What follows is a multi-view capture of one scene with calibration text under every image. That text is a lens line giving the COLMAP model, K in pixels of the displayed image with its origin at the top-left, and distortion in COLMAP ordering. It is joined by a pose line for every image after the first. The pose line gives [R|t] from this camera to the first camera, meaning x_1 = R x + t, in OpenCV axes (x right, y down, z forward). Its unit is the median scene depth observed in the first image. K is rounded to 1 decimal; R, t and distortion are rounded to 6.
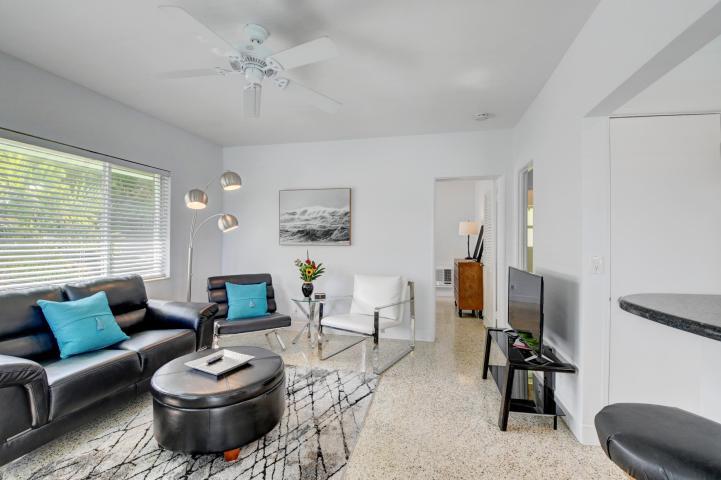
lens RADIAL K [[317.4, 0, 361.9], [0, 317.4, 236.1], [0, 0, 1]] dist [0.000915, -0.016766]
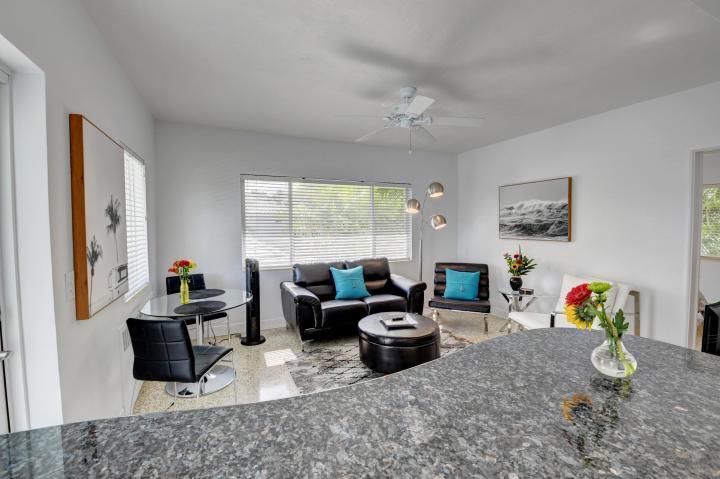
lens RADIAL K [[314.5, 0, 361.0], [0, 314.5, 237.0], [0, 0, 1]] dist [0.011952, 0.000066]
pose [[0.608040, 0.023831, -0.793548, 0.424095], [0.017431, 0.998908, 0.043355, -0.043700], [0.793715, -0.040194, 0.606961, -0.016349]]
